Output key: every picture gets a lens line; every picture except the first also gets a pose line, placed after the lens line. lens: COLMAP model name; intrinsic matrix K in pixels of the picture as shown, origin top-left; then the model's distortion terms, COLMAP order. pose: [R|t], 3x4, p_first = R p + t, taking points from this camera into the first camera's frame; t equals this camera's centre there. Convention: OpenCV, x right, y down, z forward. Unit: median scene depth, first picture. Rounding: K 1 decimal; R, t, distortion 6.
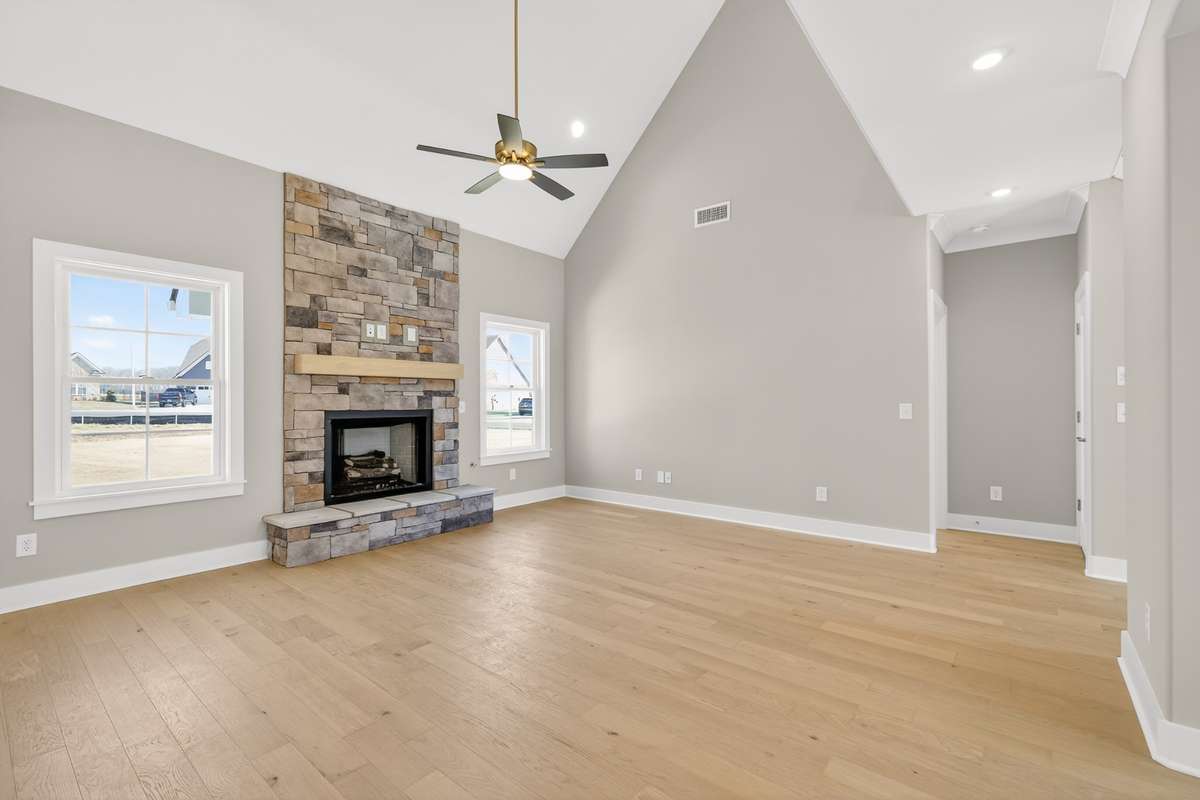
lens RADIAL K [[520.7, 0, 600.3], [0, 520.7, 396.5], [0, 0, 1]] dist [0.004613, -0.000219]
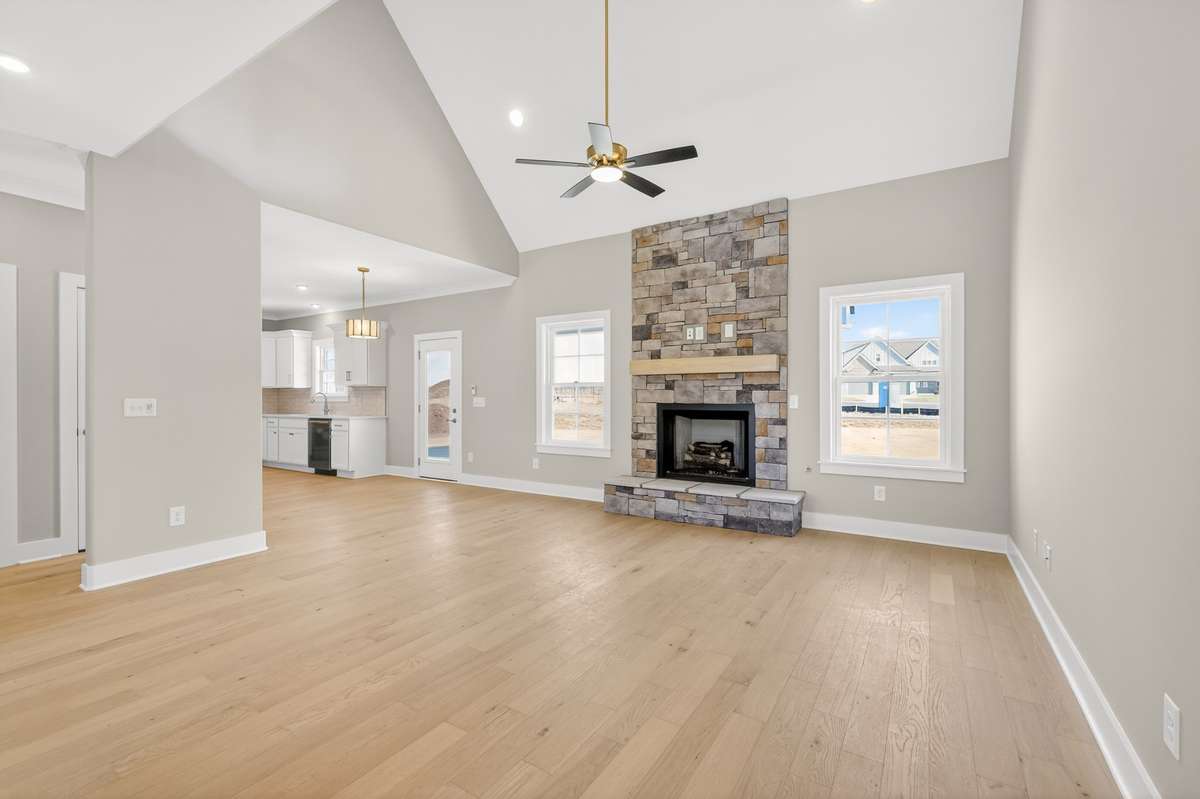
lens RADIAL K [[520.7, 0, 601.4], [0, 520.7, 394.7], [0, 0, 1]] dist [0.004613, -0.000219]
pose [[0.120770, -0.002025, -0.992678, 0.667611], [0.010704, 0.999942, -0.000737, 0.006324], [0.992623, -0.010537, 0.120785, 0.662035]]
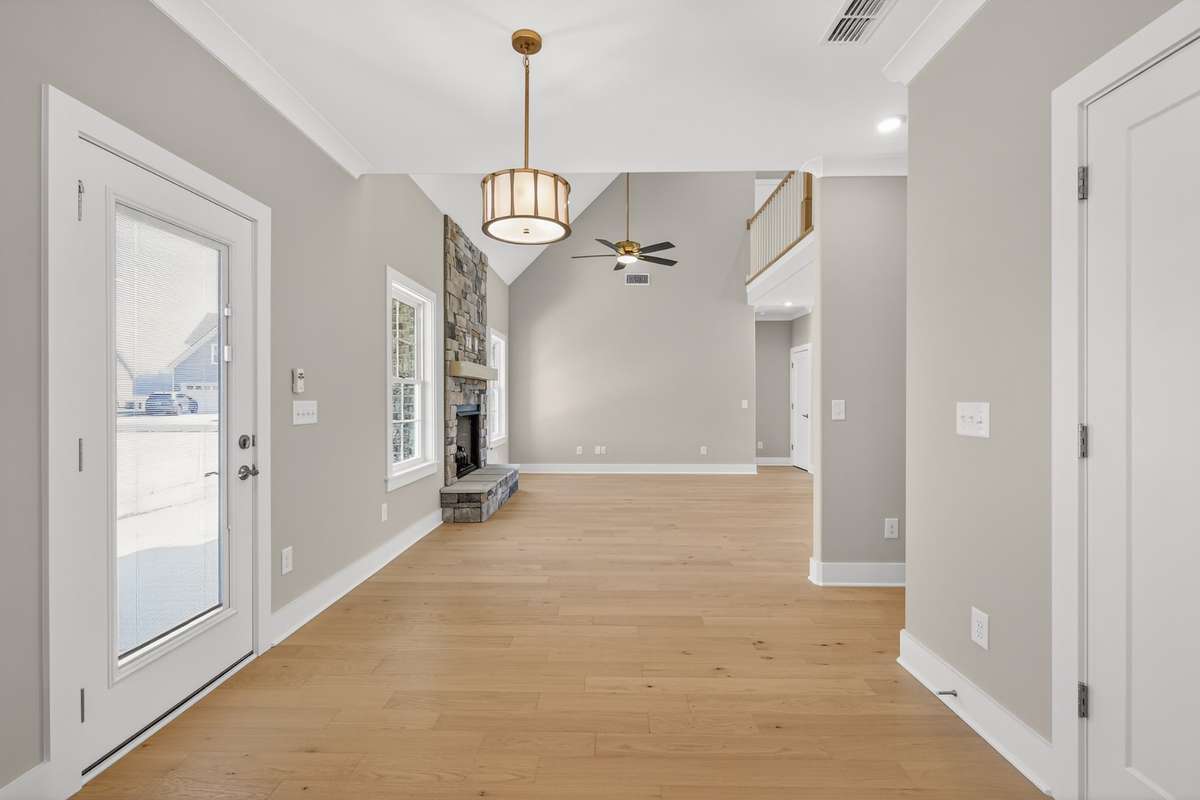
lens RADIAL K [[520.7, 0, 599.3], [0, 520.7, 397.4], [0, 0, 1]] dist [0.004613, -0.000219]
pose [[0.788756, 0.004237, 0.614692, -0.958394], [-0.008909, 0.999950, 0.004539, -0.000187], [-0.614642, -0.009056, 0.788754, -0.191089]]
